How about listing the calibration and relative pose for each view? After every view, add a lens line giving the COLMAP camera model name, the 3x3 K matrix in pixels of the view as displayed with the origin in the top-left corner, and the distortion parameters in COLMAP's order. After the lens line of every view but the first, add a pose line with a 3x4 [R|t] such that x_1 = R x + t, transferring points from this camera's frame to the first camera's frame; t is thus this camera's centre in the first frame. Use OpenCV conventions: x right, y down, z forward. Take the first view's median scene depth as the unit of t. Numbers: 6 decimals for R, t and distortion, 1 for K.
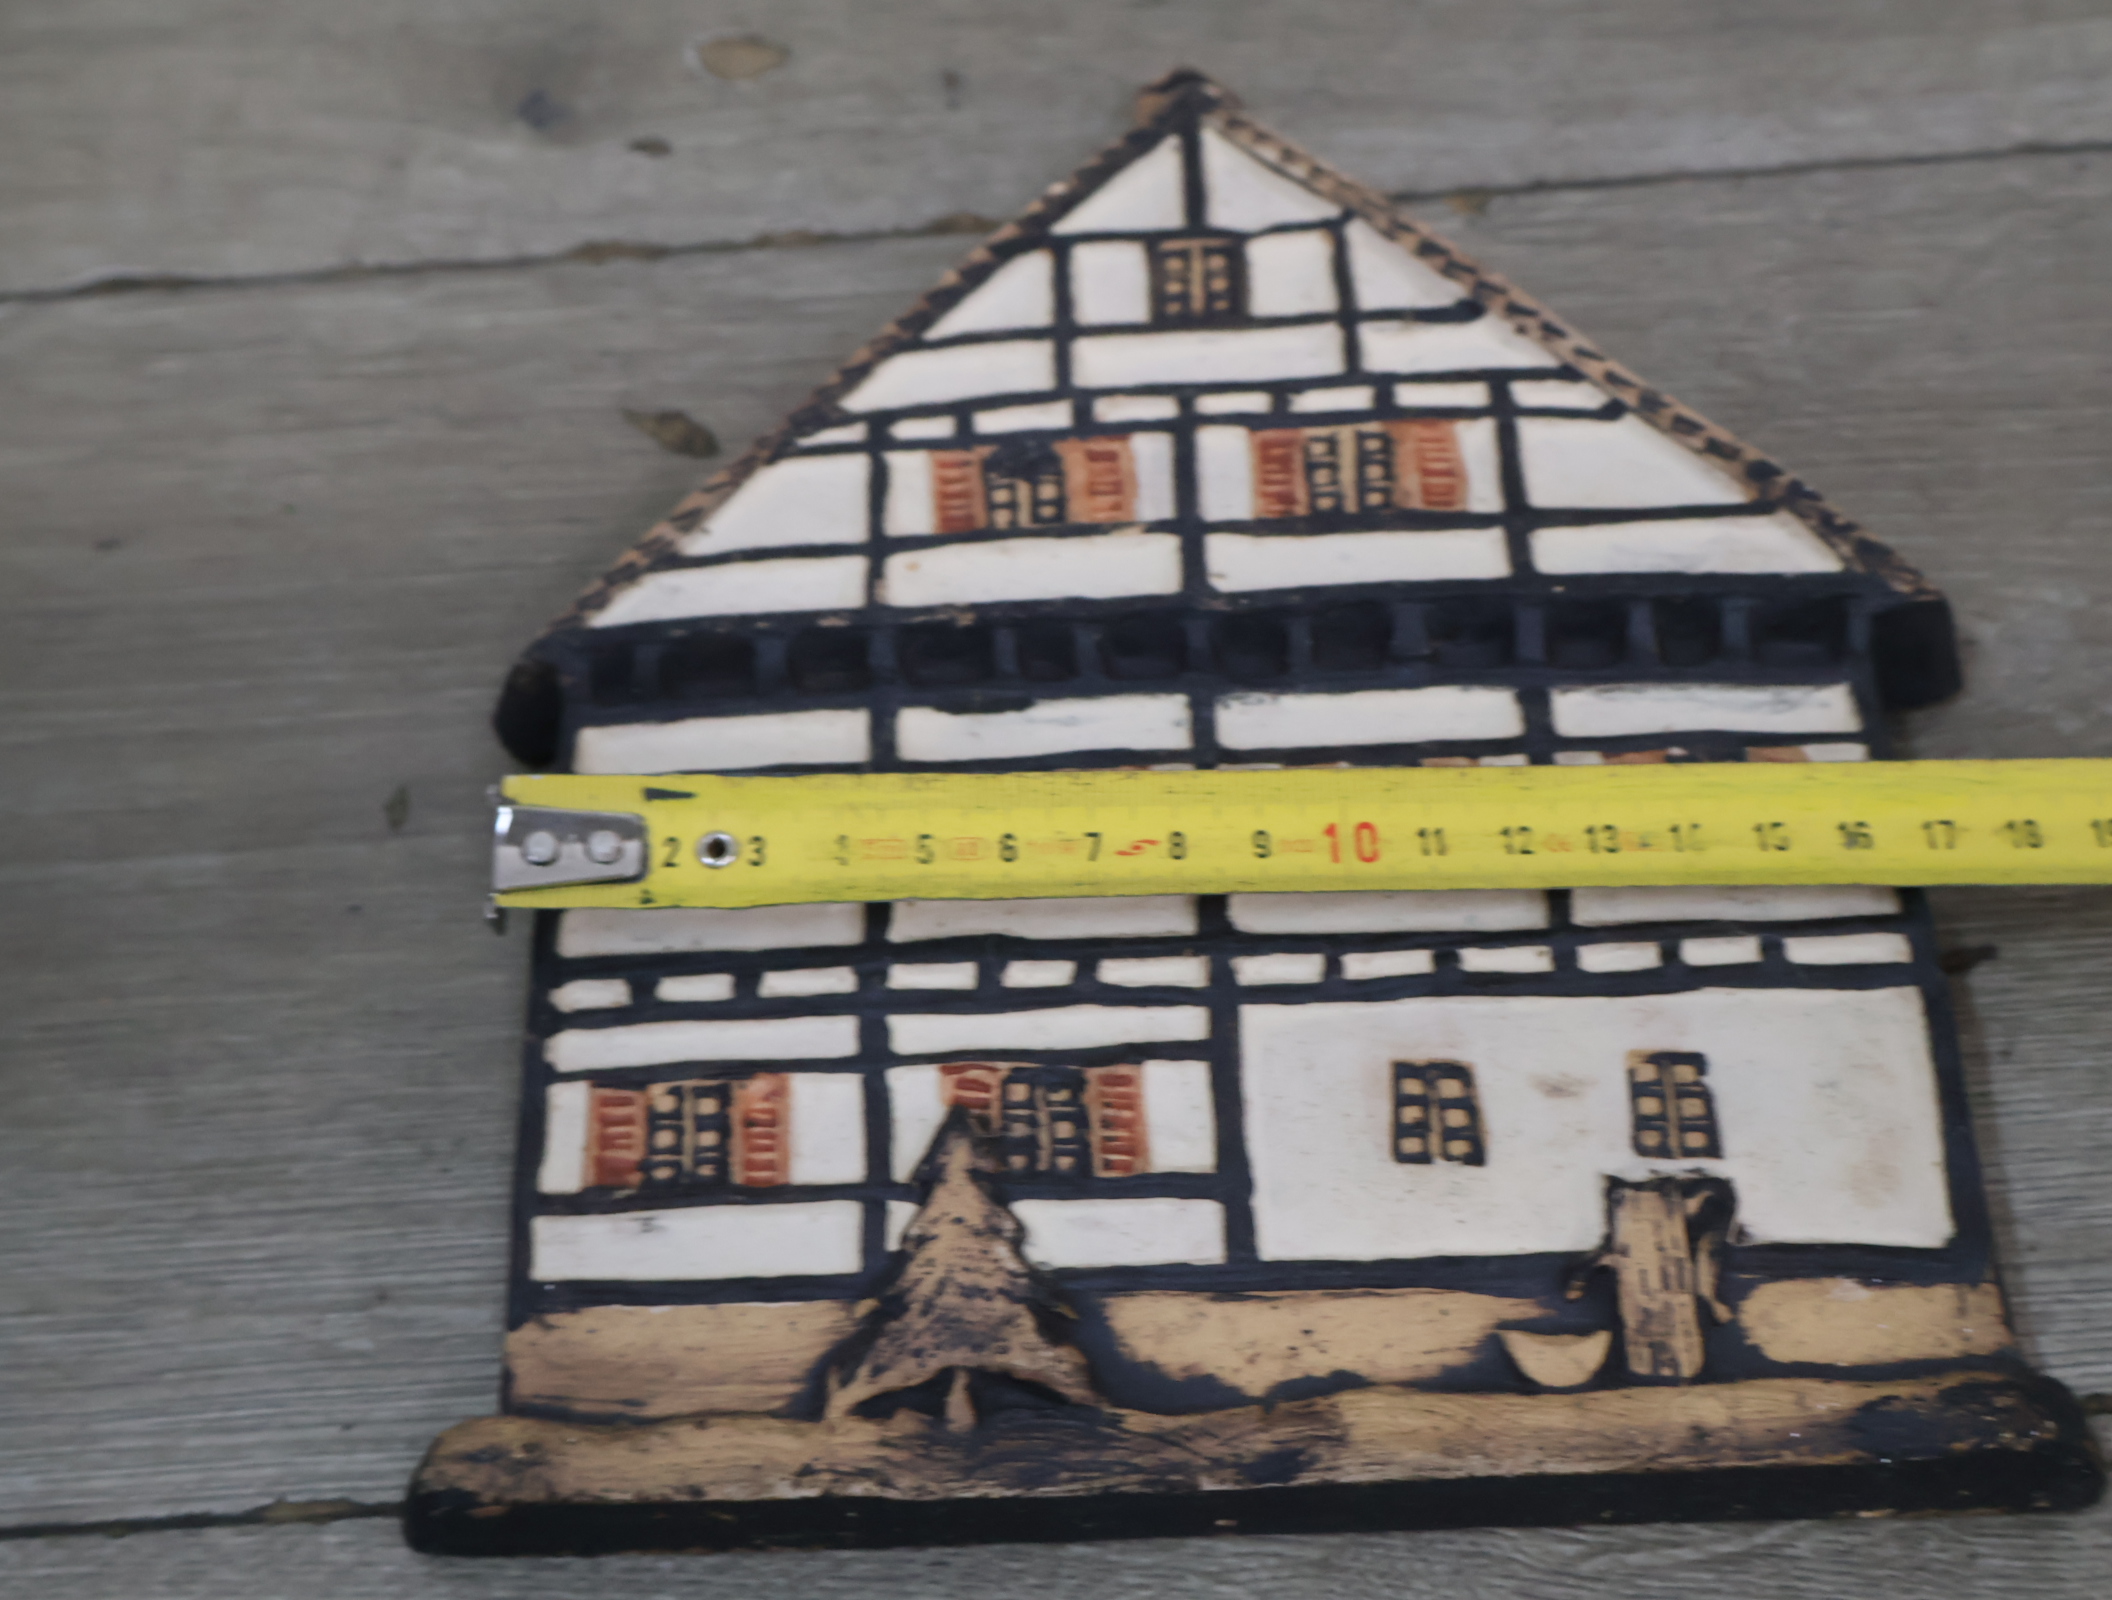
lens RADIAL K [[2879.6, 0, 1039.6], [0, 2879.6, 791.7], [0, 0, 1]] dist [0.013952, 0.000000]
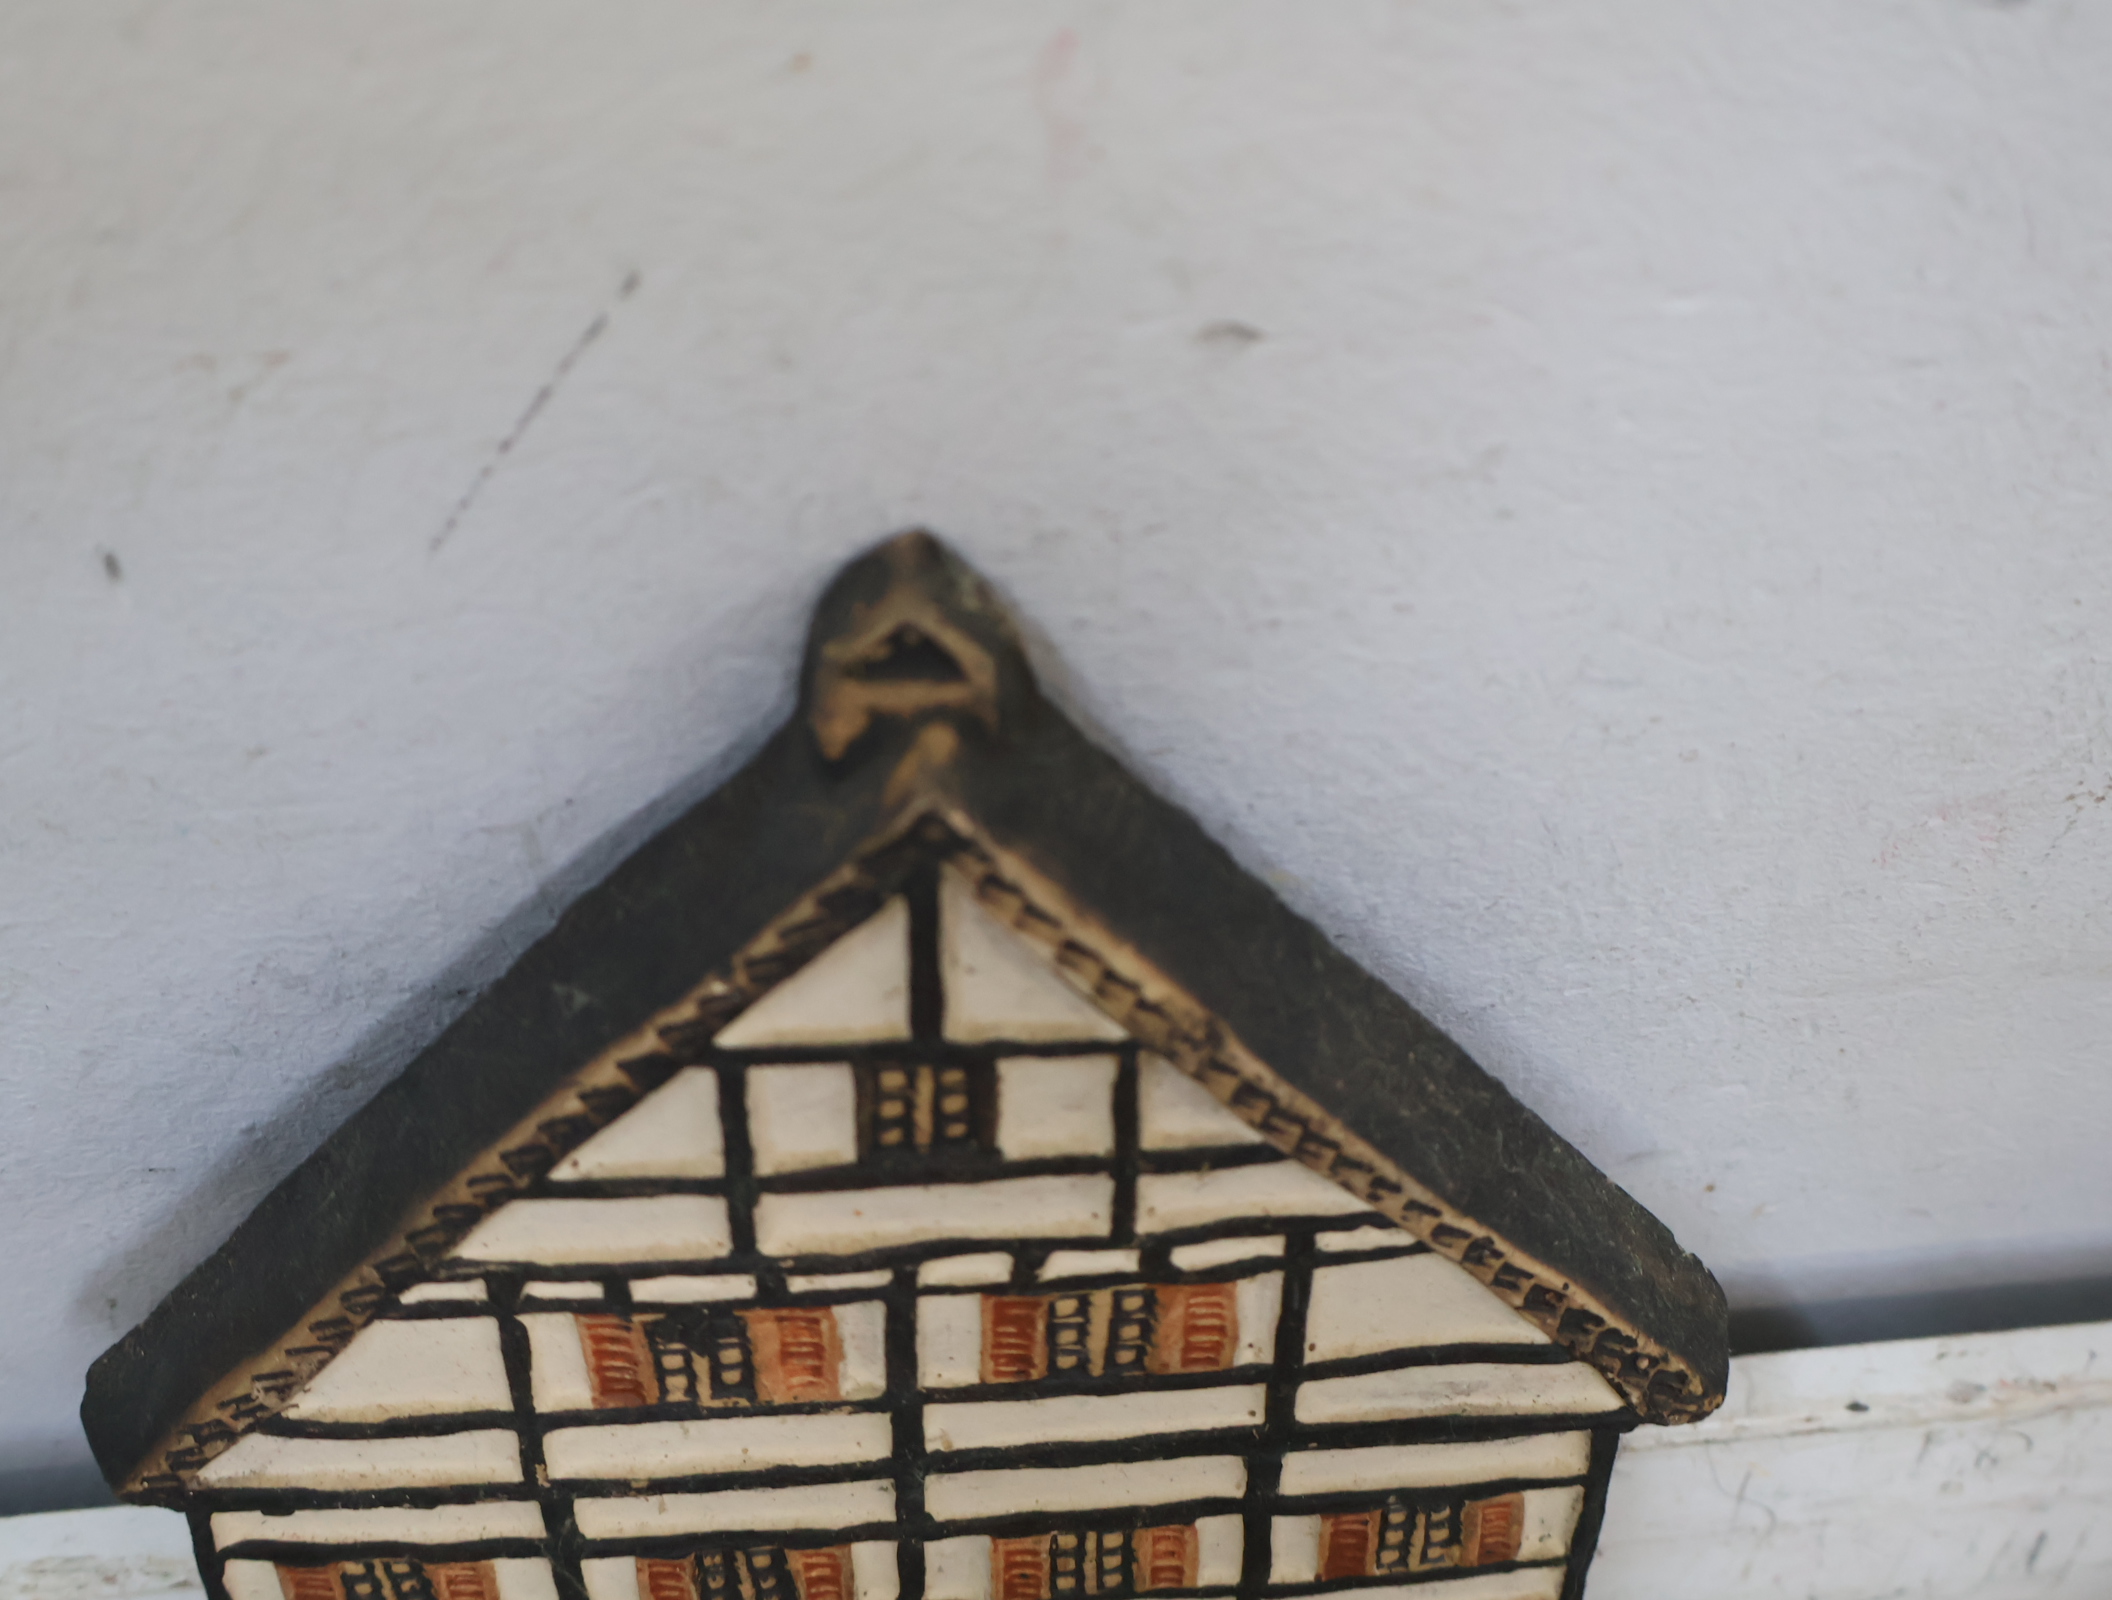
lens RADIAL K [[2879.6, 0, 1041.8], [0, 2879.6, 799.0], [0, 0, 1]] dist [0.013952, 0.000000]
pose [[0.989101, -0.077597, 0.125130, 0.000080], [-0.101769, 0.253868, 0.961870, -1.040306], [-0.106405, -0.964121, 0.243204, 1.049934]]
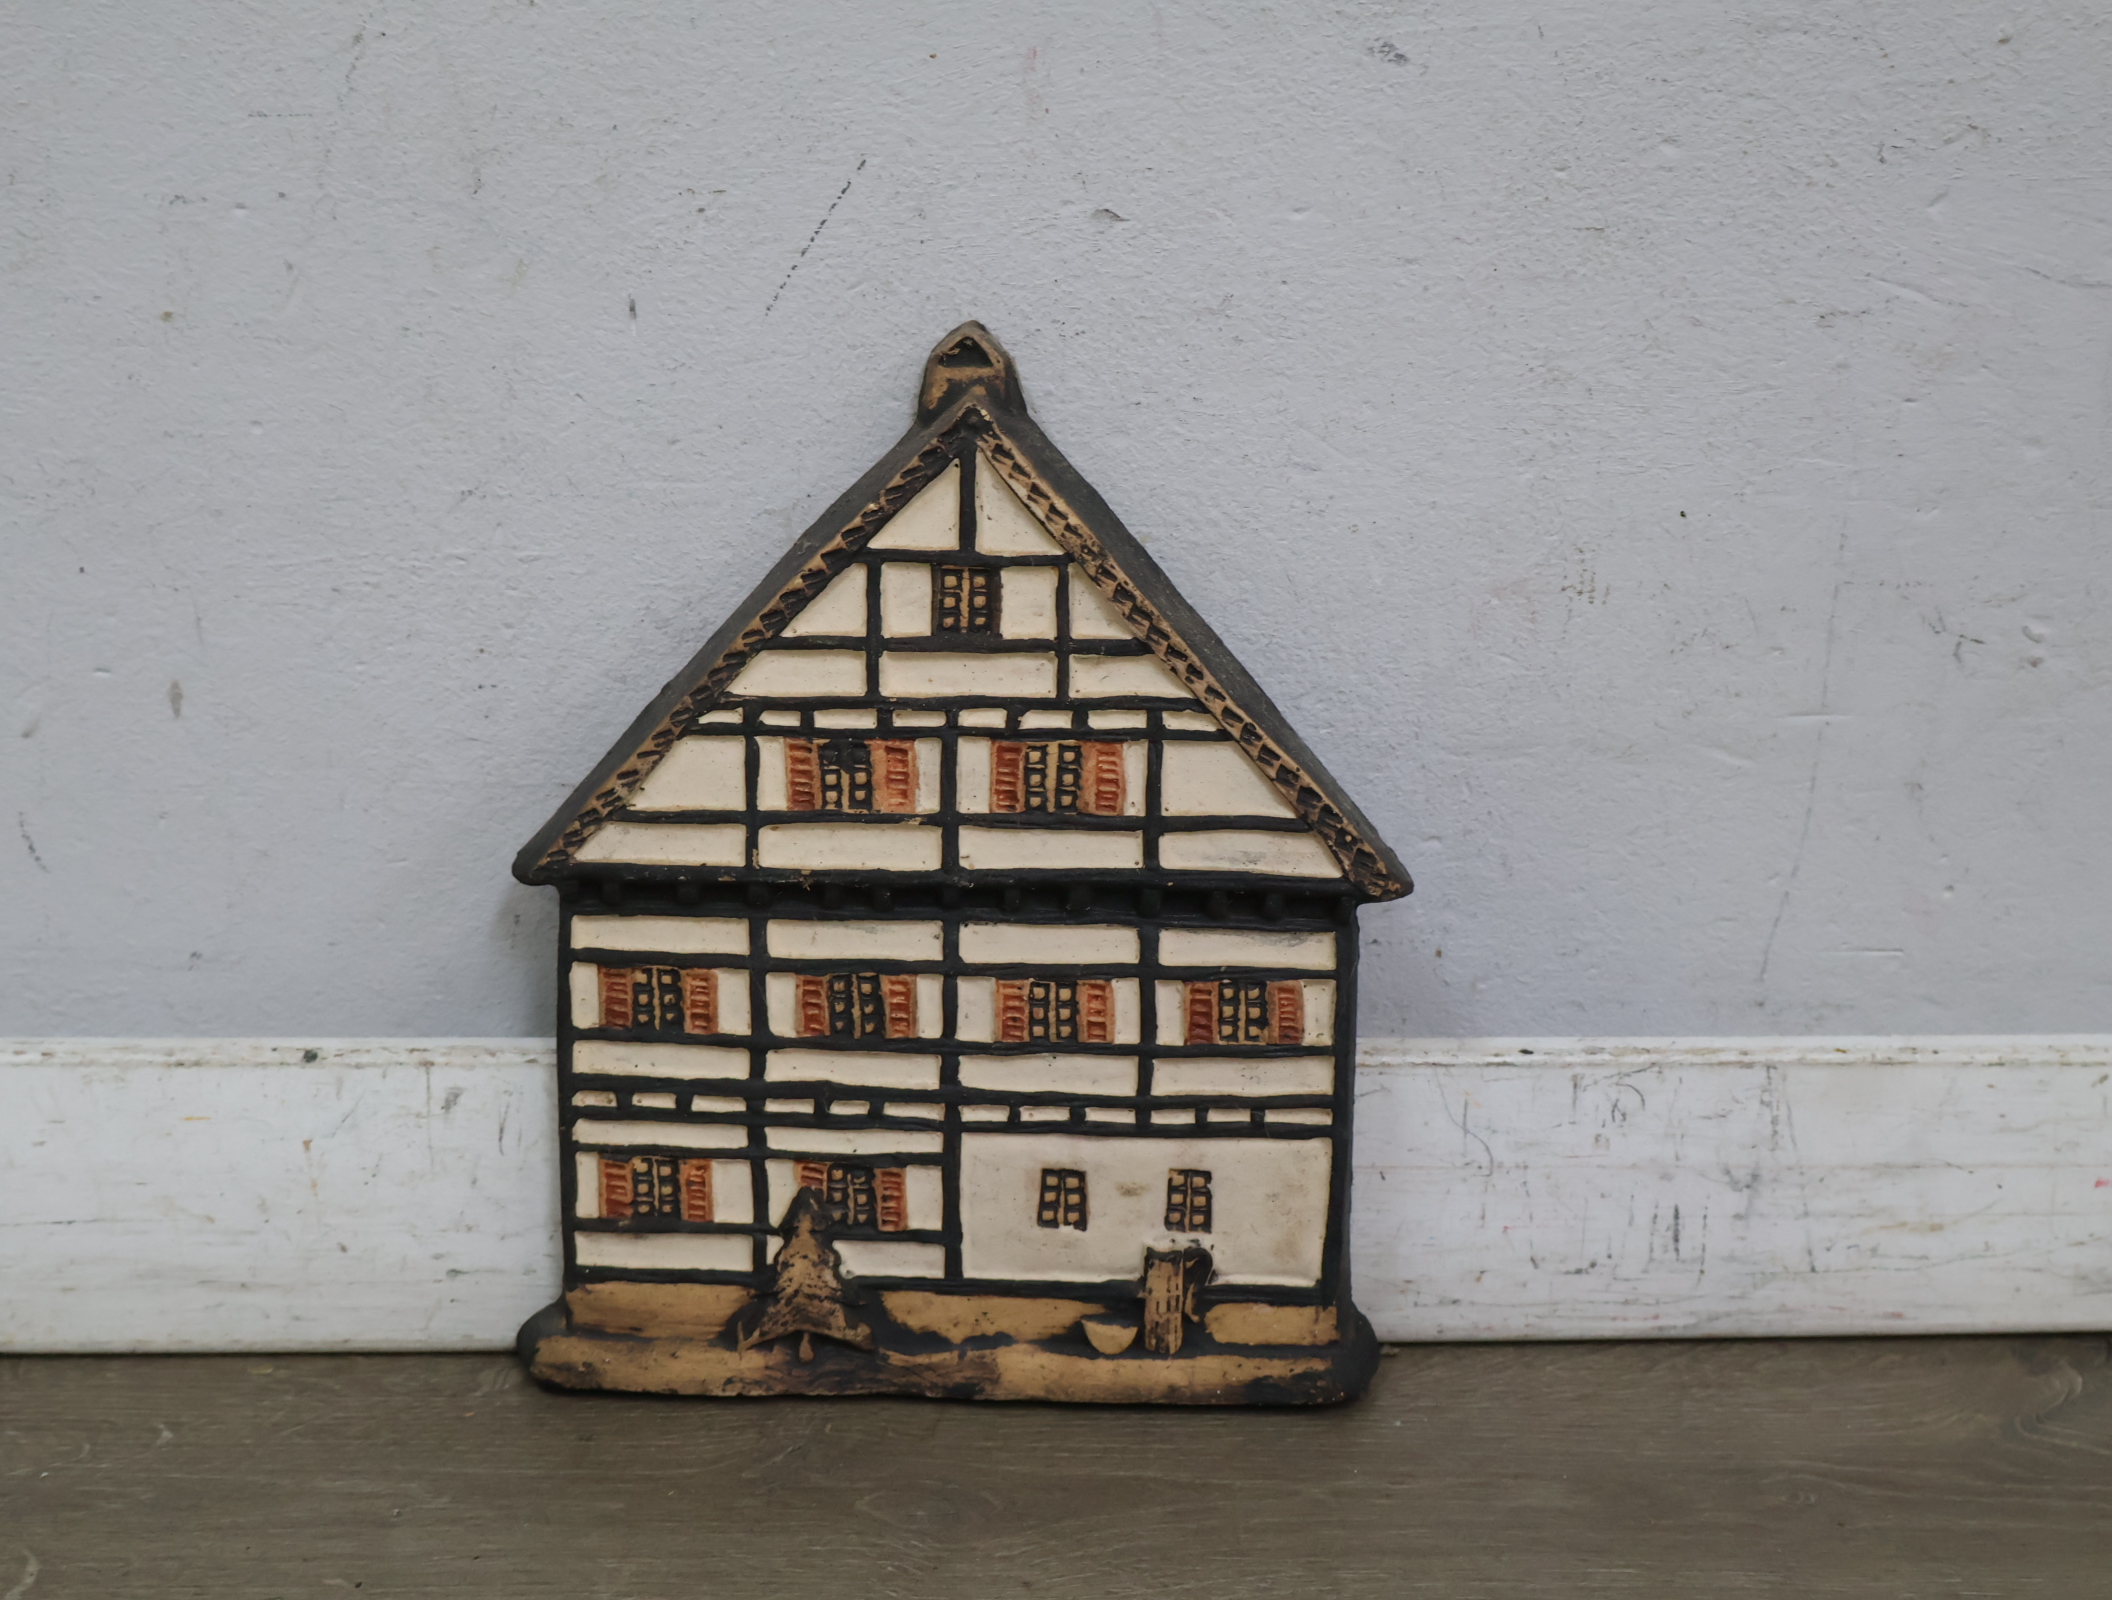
lens RADIAL K [[2879.6, 0, 1031.6], [0, 2879.6, 800.5], [0, 0, 1]] dist [0.013952, 0.000000]
pose [[0.997549, 0.014328, 0.068488, -0.012888], [-0.056587, 0.740935, 0.669189, -1.281300], [-0.041157, -0.671424, 0.739929, -0.193306]]
